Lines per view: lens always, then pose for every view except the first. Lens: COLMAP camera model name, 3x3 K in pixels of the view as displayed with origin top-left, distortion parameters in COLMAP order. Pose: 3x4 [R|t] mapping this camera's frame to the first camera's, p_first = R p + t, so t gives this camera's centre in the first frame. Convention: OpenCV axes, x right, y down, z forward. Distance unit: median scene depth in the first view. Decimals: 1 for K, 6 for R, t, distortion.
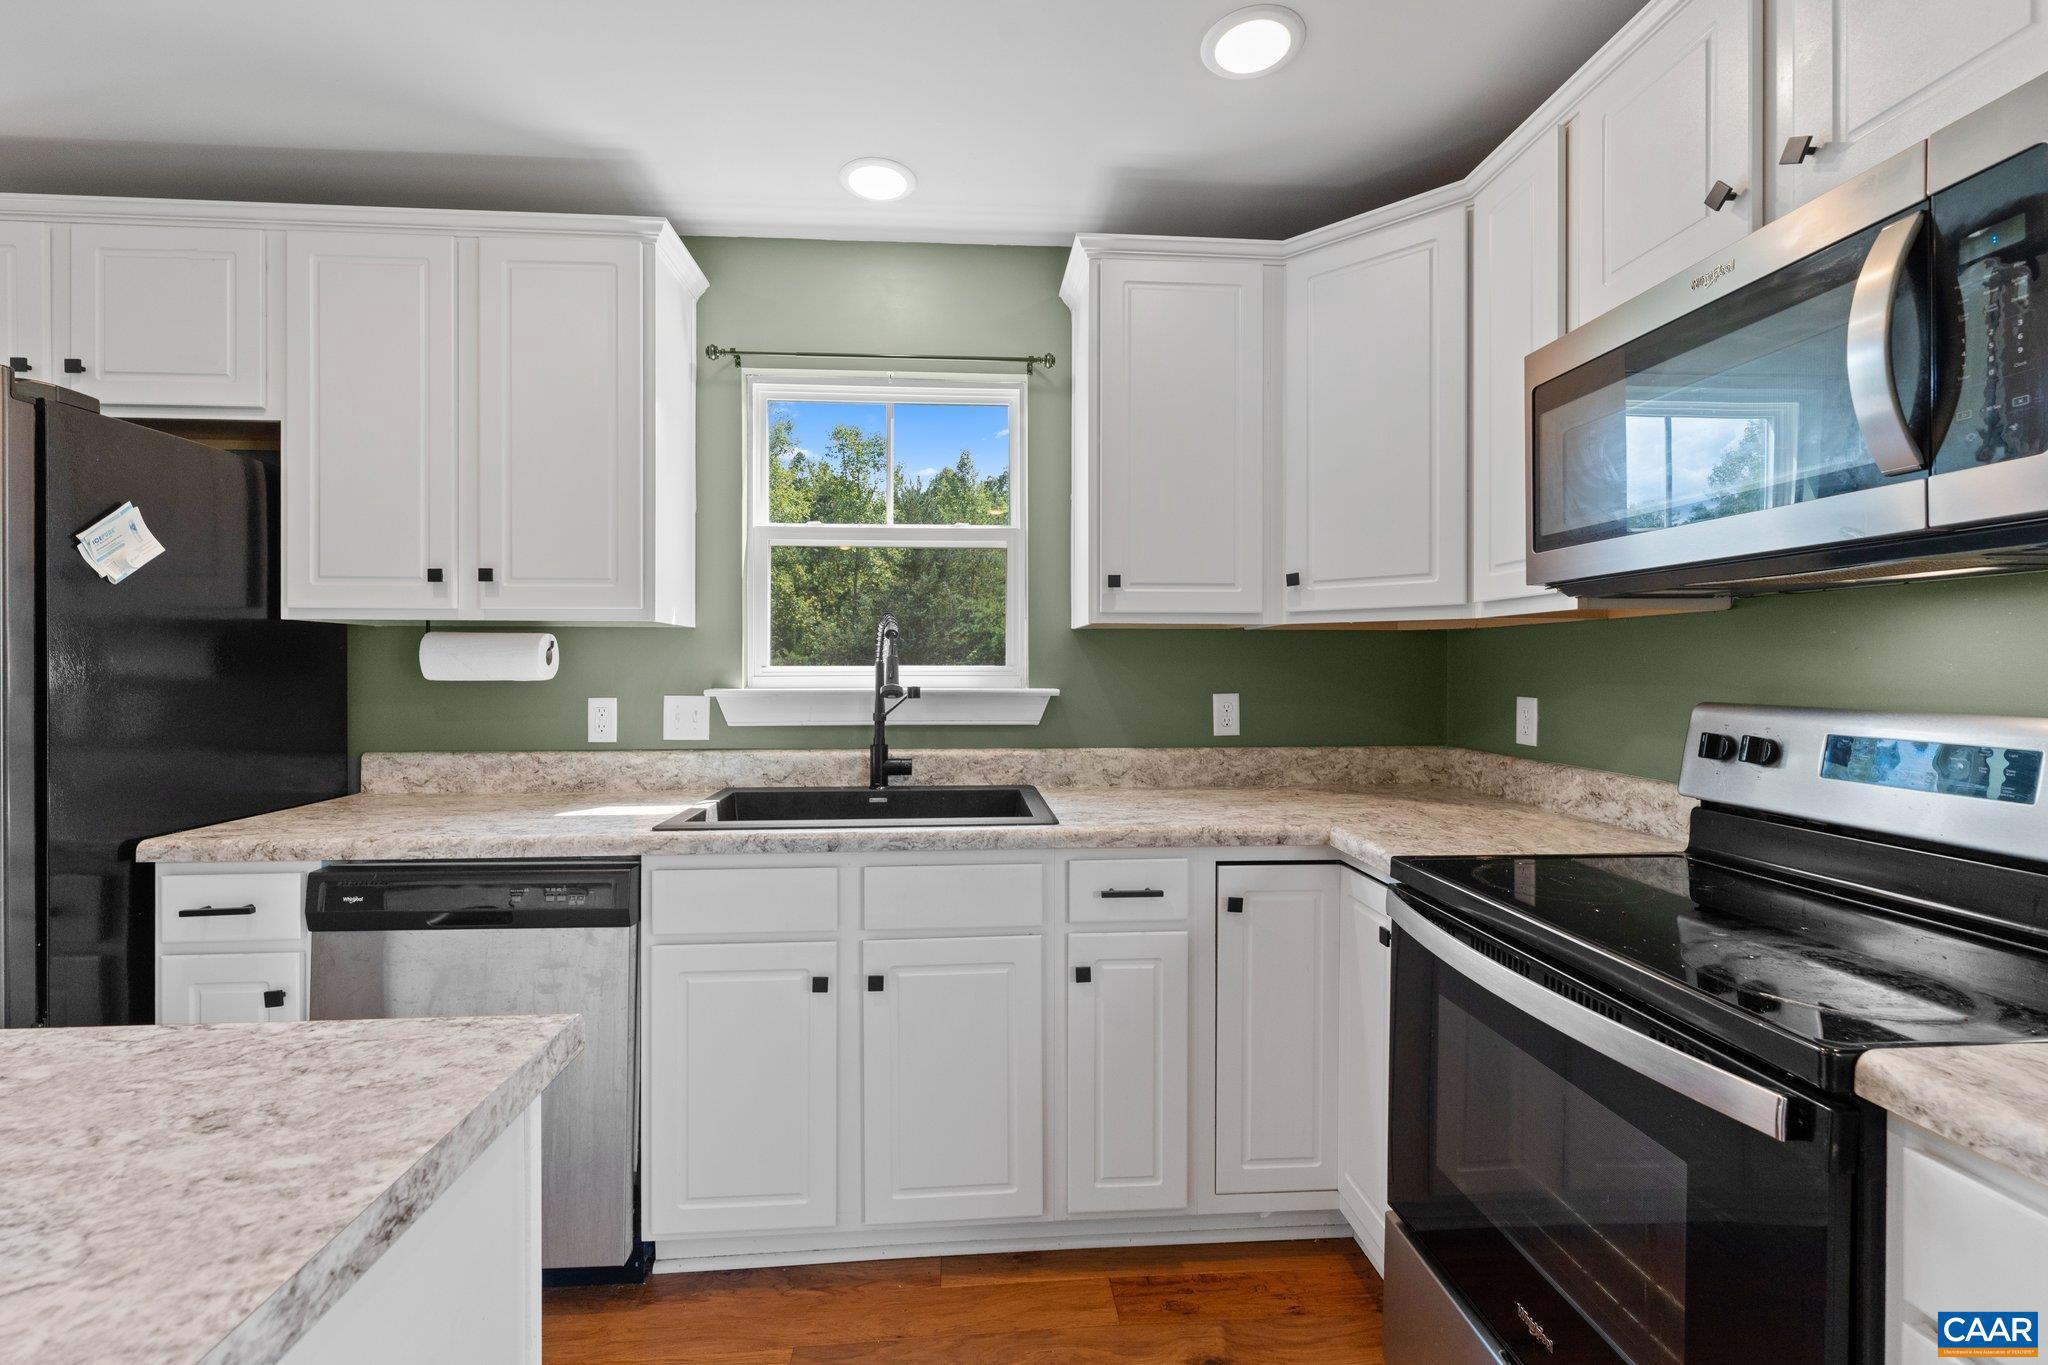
lens RADIAL K [[823.6, 0, 1038.9], [0, 823.6, 672.4], [0, 0, 1]] dist [0.000903, 0.001091]
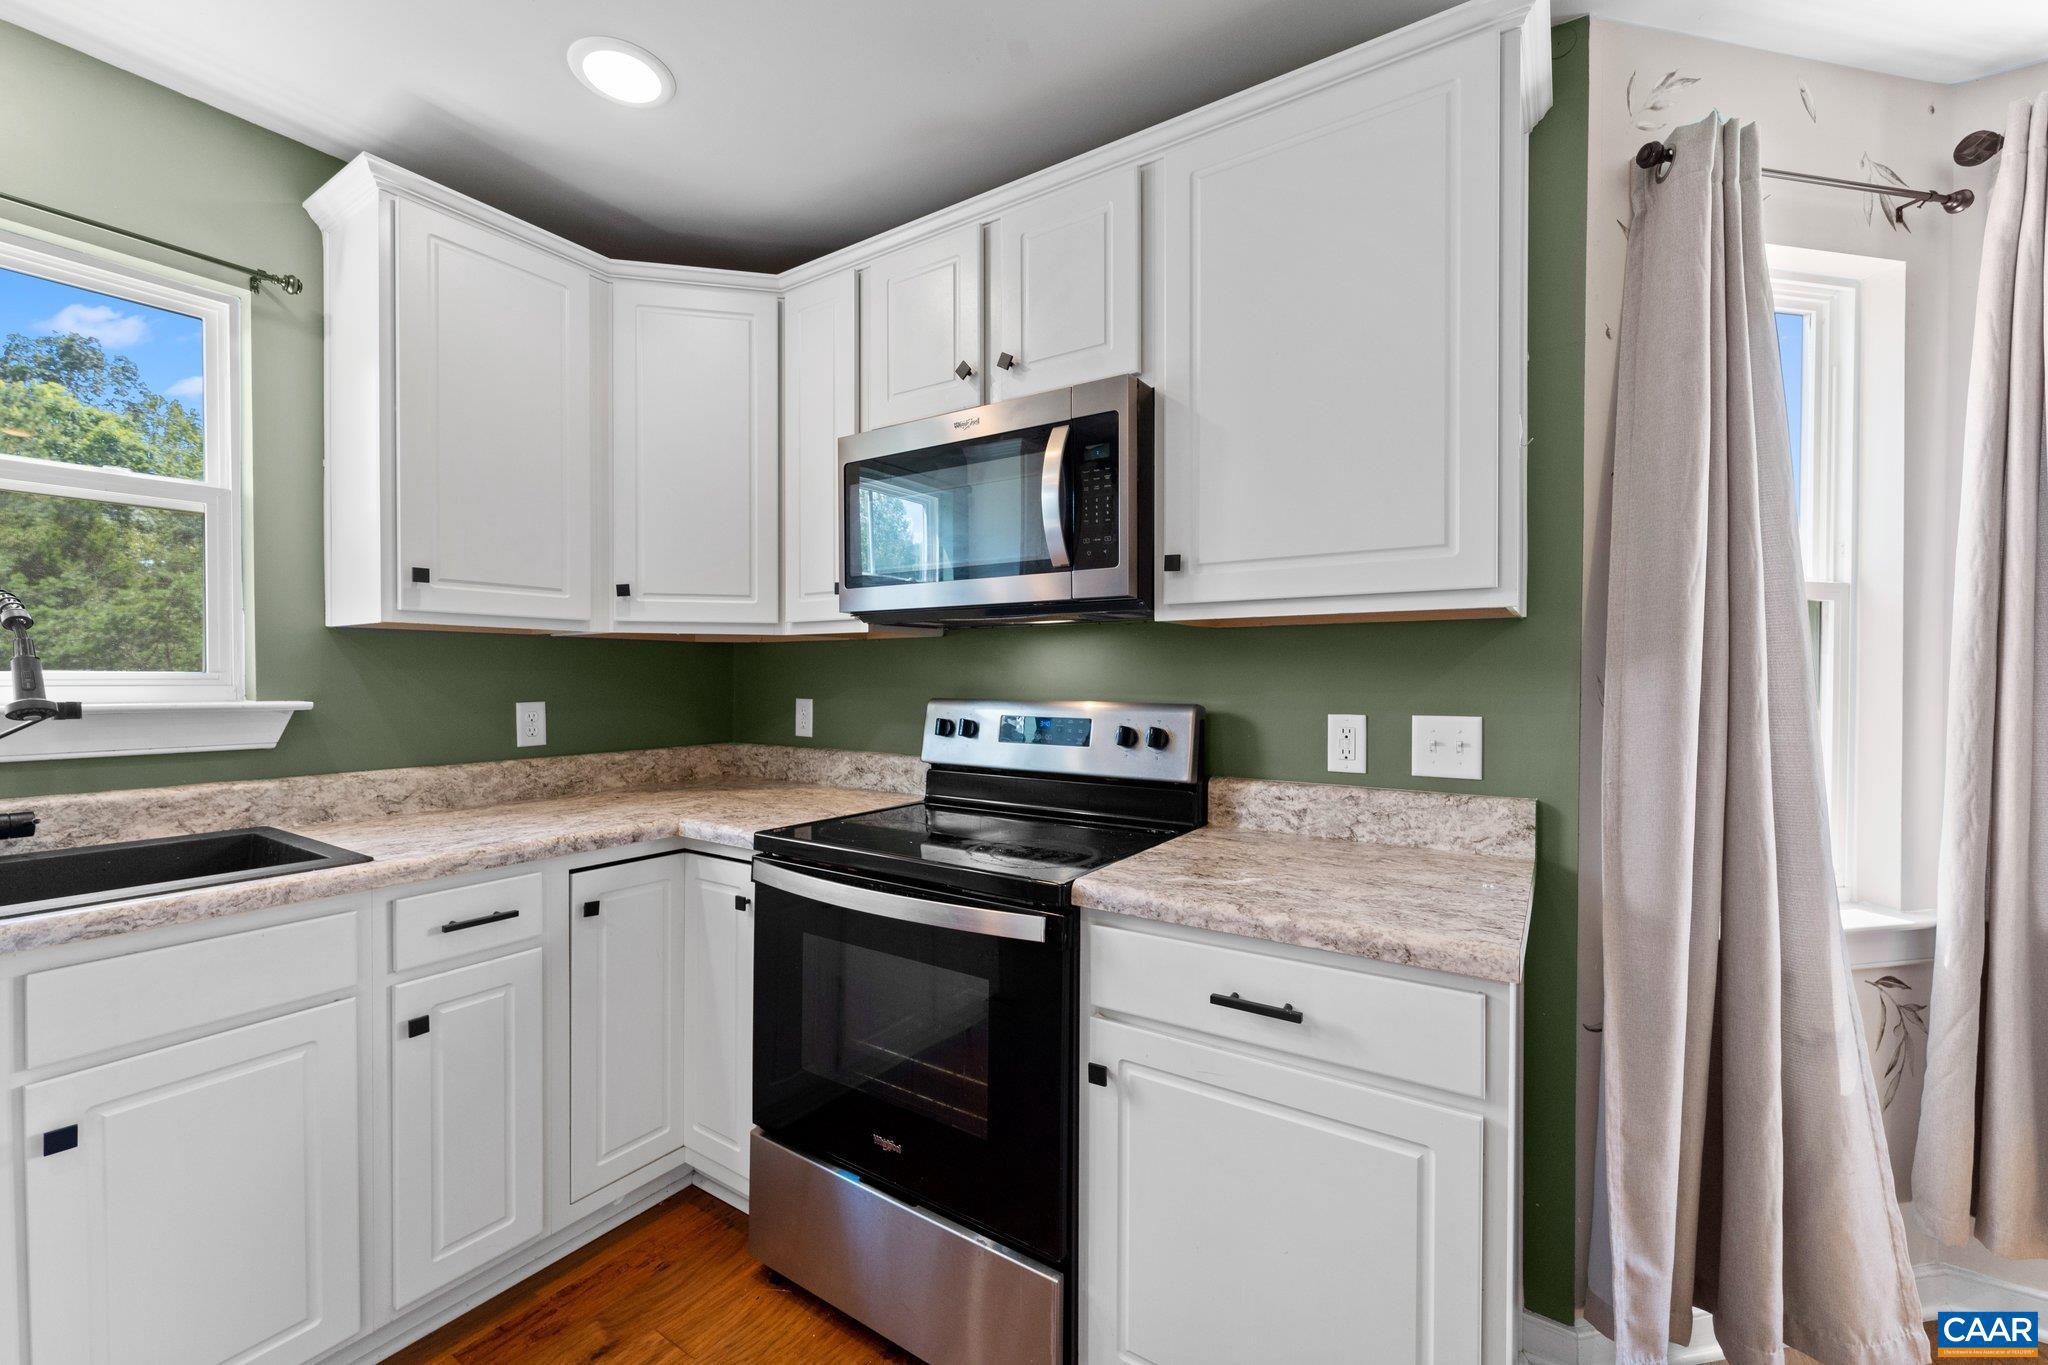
lens RADIAL K [[823.6, 0, 1011.9], [0, 823.6, 682.2], [0, 0, 1]] dist [0.000903, 0.001091]
pose [[0.623115, -0.006043, 0.782107, -0.201215], [0.003142, 0.999981, 0.005223, -0.000327], [-0.782124, -0.000797, 0.623122, -0.030986]]
